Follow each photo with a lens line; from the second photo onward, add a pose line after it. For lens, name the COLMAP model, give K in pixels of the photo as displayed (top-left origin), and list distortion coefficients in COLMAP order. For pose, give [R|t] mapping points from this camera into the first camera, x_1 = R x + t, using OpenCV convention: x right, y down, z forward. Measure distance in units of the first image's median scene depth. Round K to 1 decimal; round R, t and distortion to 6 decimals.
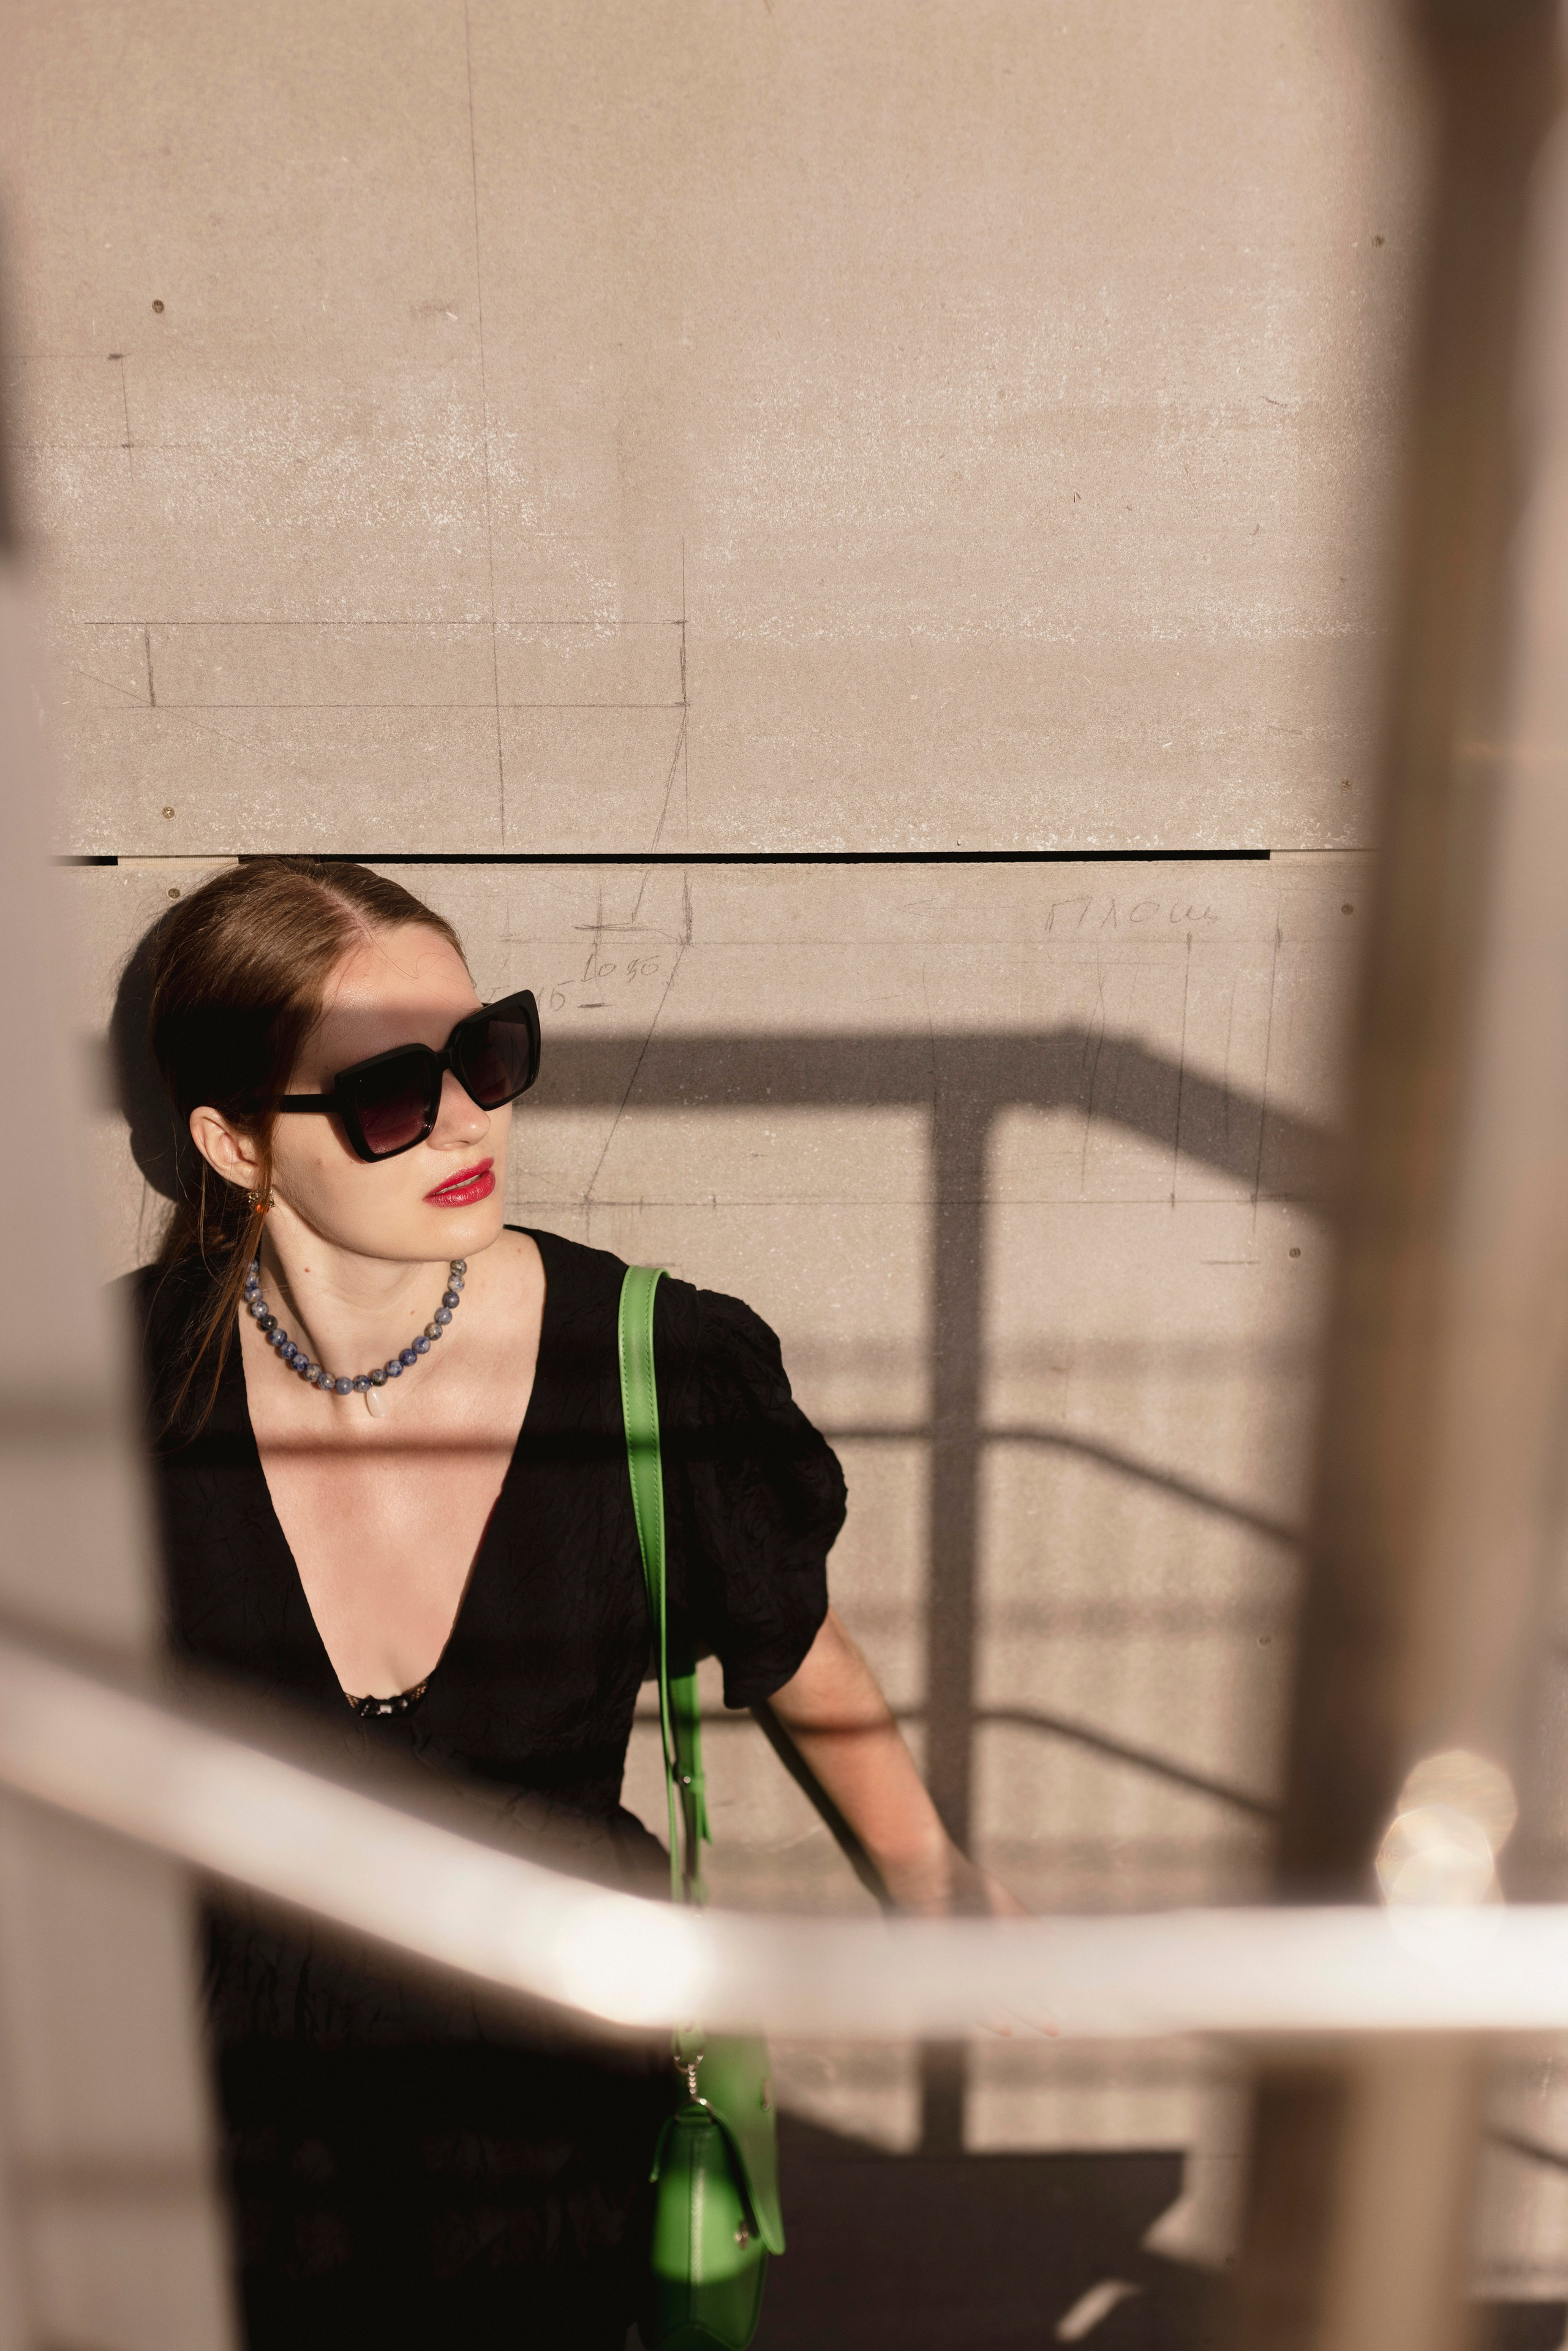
lens RADIAL K [[3333.4, 0, 784.0], [0, 3333.4, 1175.5], [0, 0, 1]] dist [-0.015994, -0.021626]
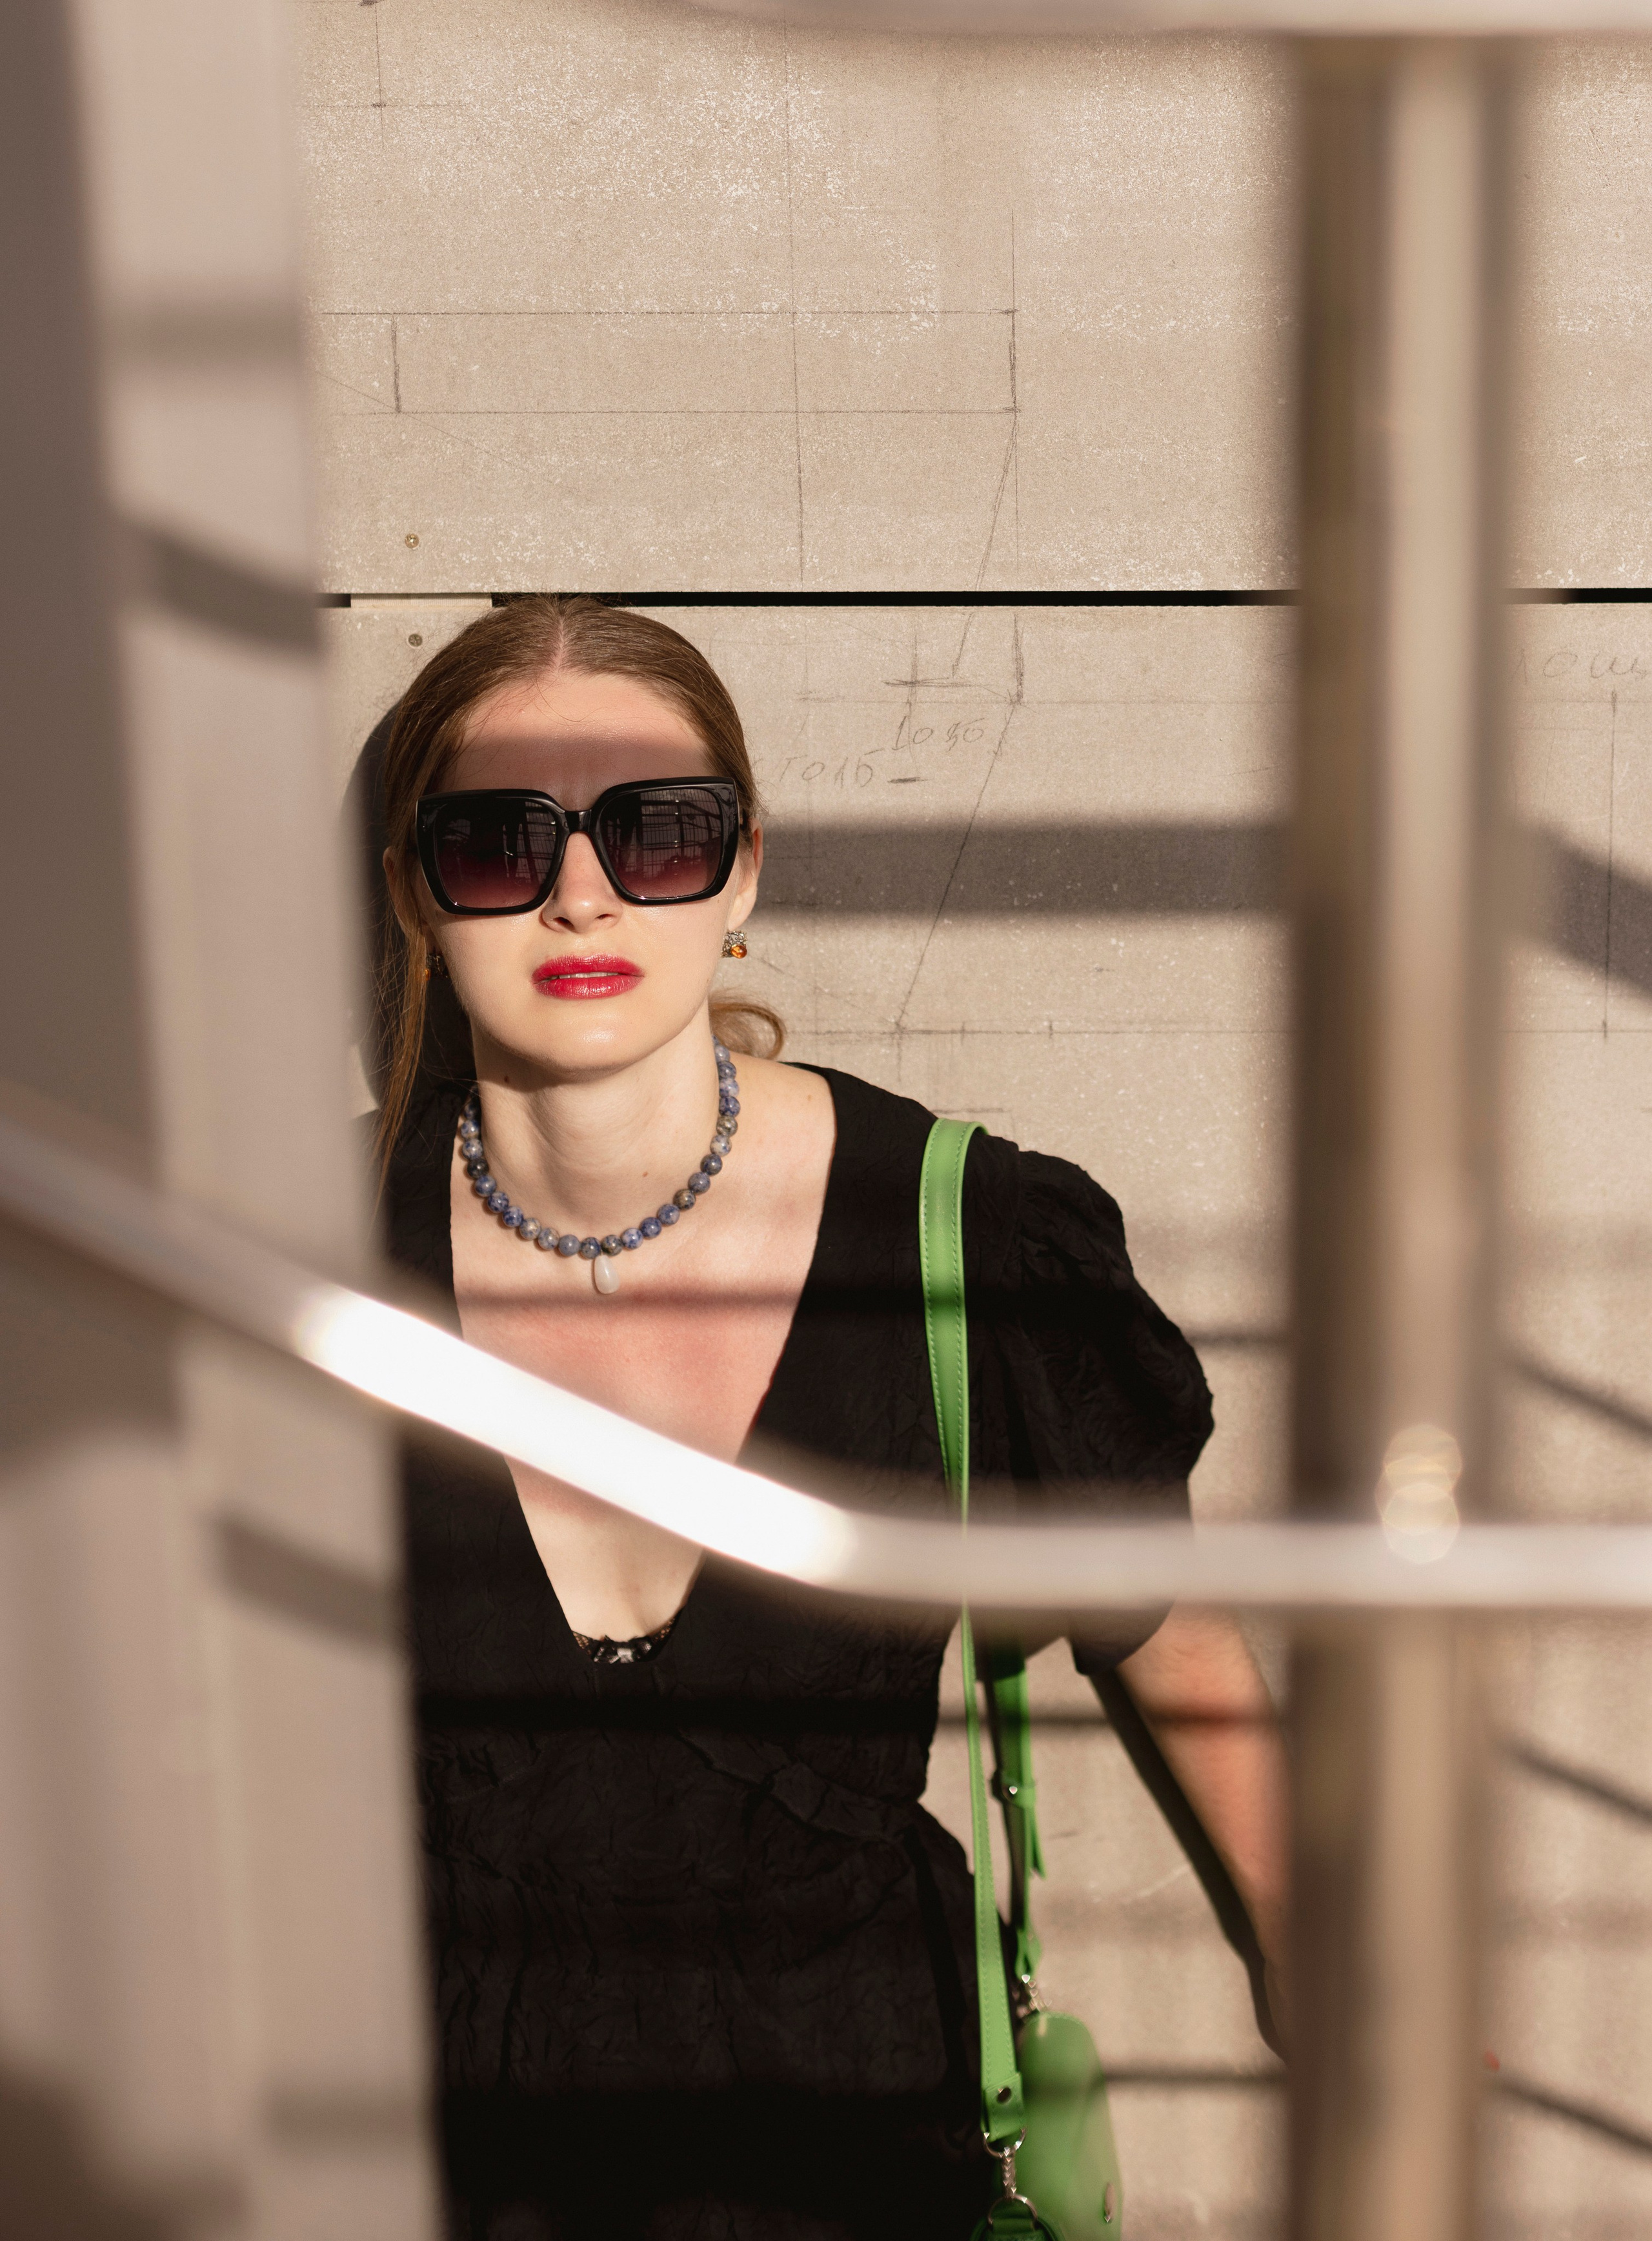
lens RADIAL K [[5781.9, 0, 826.0], [0, 5781.9, 1120.5], [0, 0, 1]] dist [-0.013104, -0.363700]
pose [[0.992192, 0.024907, -0.122205, 0.103773], [-0.034405, 0.996496, -0.076238, 0.148001], [0.119878, 0.079848, 0.989572, -0.432487]]
